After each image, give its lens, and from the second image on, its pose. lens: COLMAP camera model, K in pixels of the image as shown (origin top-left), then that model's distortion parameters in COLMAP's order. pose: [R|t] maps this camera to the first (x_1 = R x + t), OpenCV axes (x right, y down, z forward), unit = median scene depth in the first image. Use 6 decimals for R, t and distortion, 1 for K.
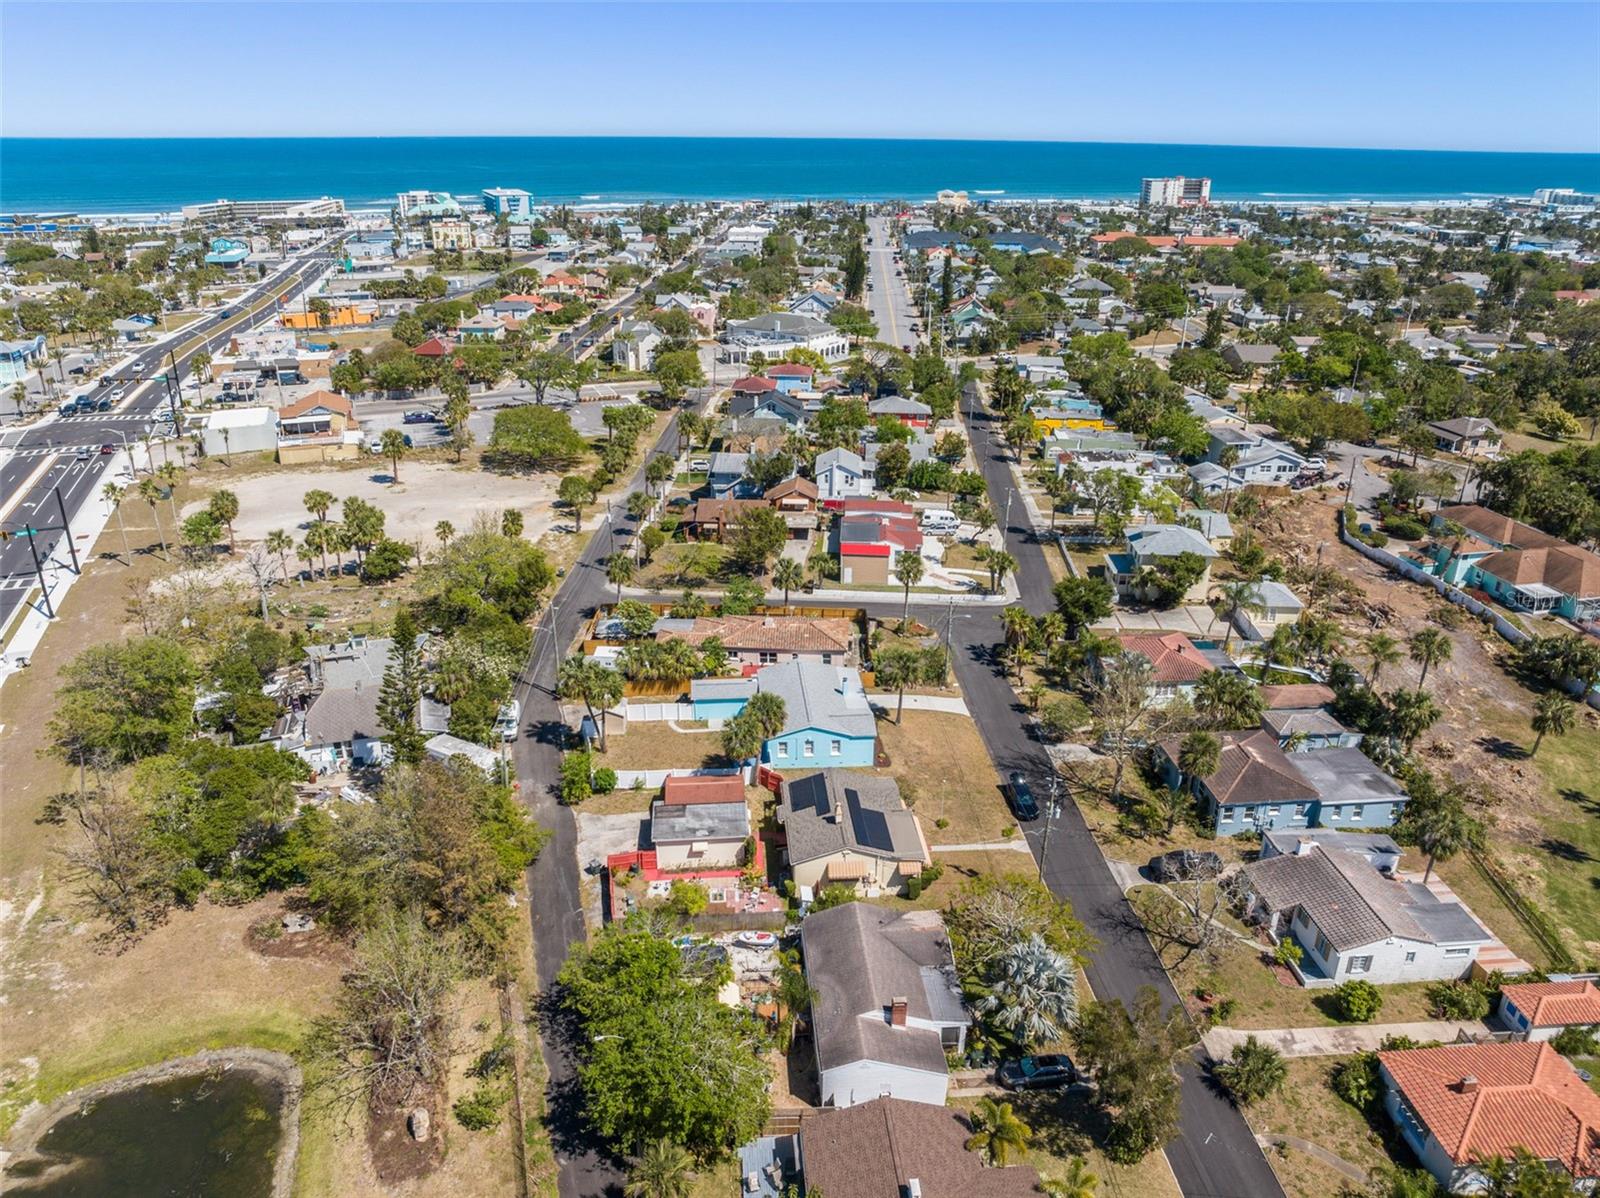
lens RADIAL K [[1118.7, 0, 800.0], [0, 1118.7, 599.0], [0, 0, 1]] dist [-0.062338, 0.029820]
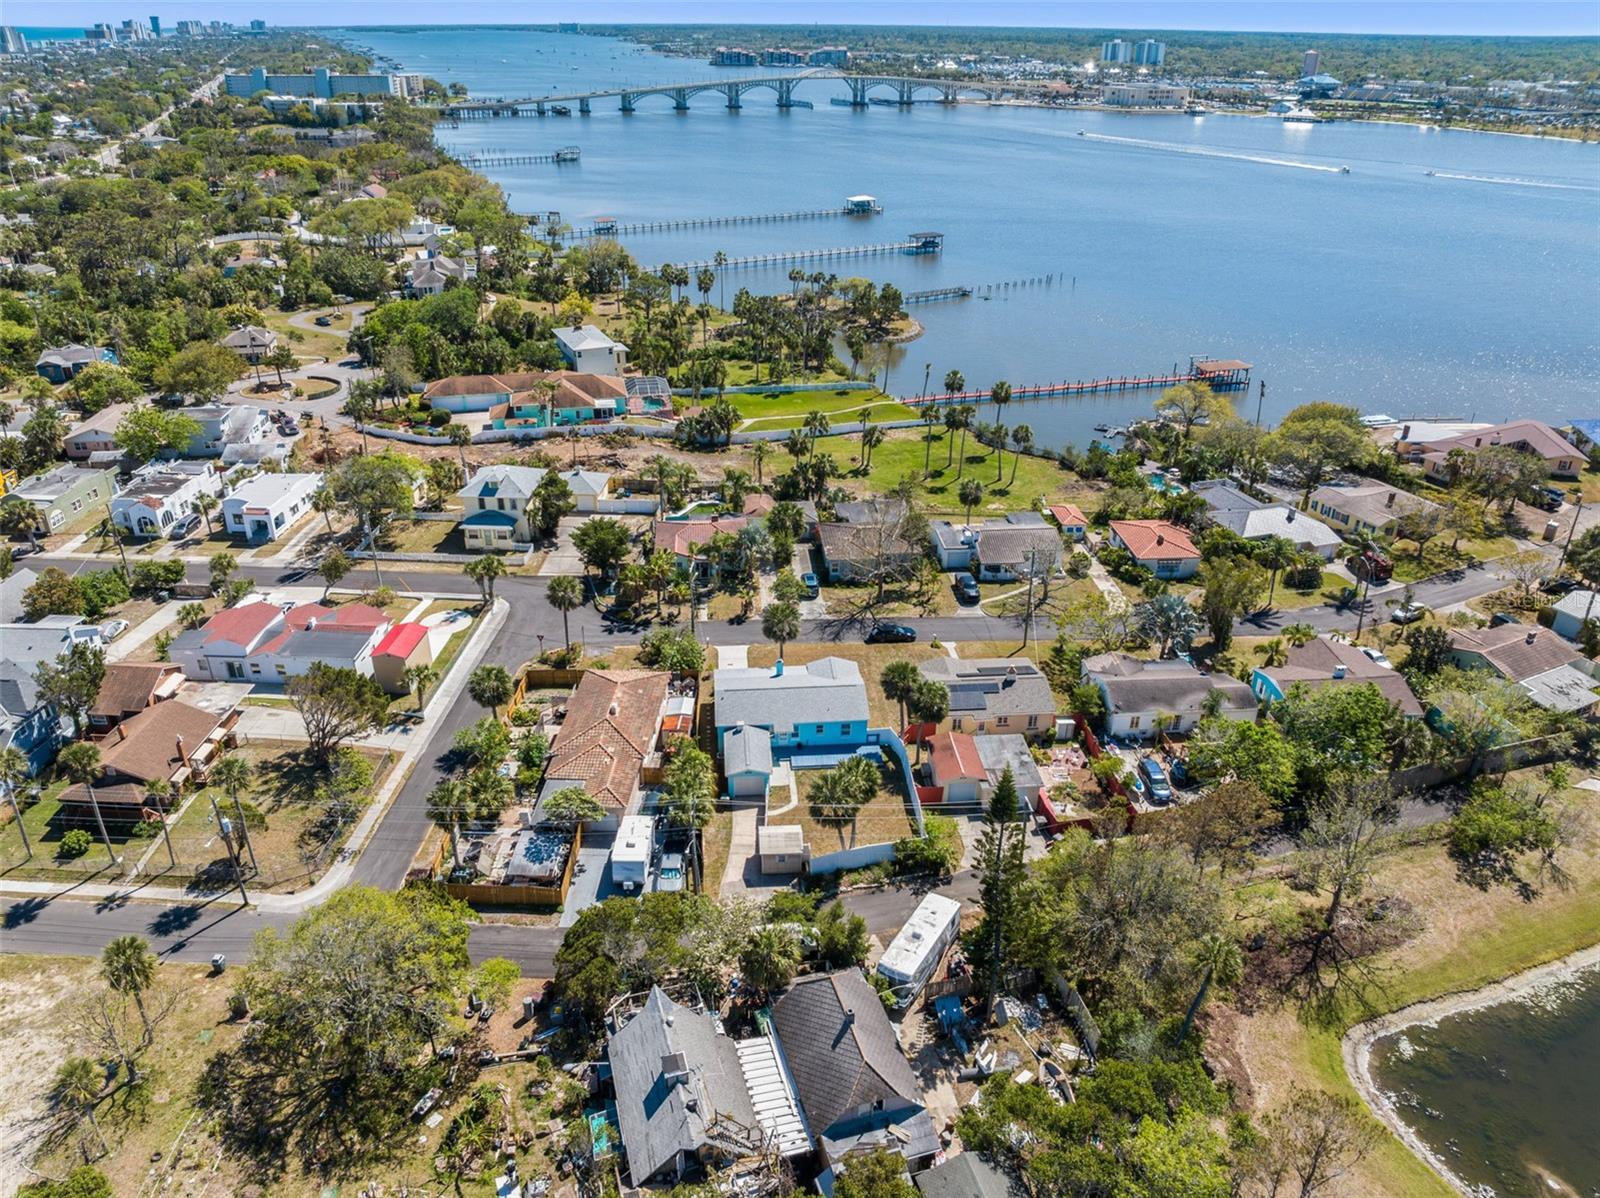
lens RADIAL K [[1118.7, 0, 800.0], [0, 1118.7, 599.0], [0, 0, 1]] dist [-0.062338, 0.029820]
pose [[-0.005040, -0.466343, 0.884590, -0.578543], [0.375961, 0.818817, 0.433811, -0.282447], [-0.926622, 0.334758, 0.171200, 0.562062]]
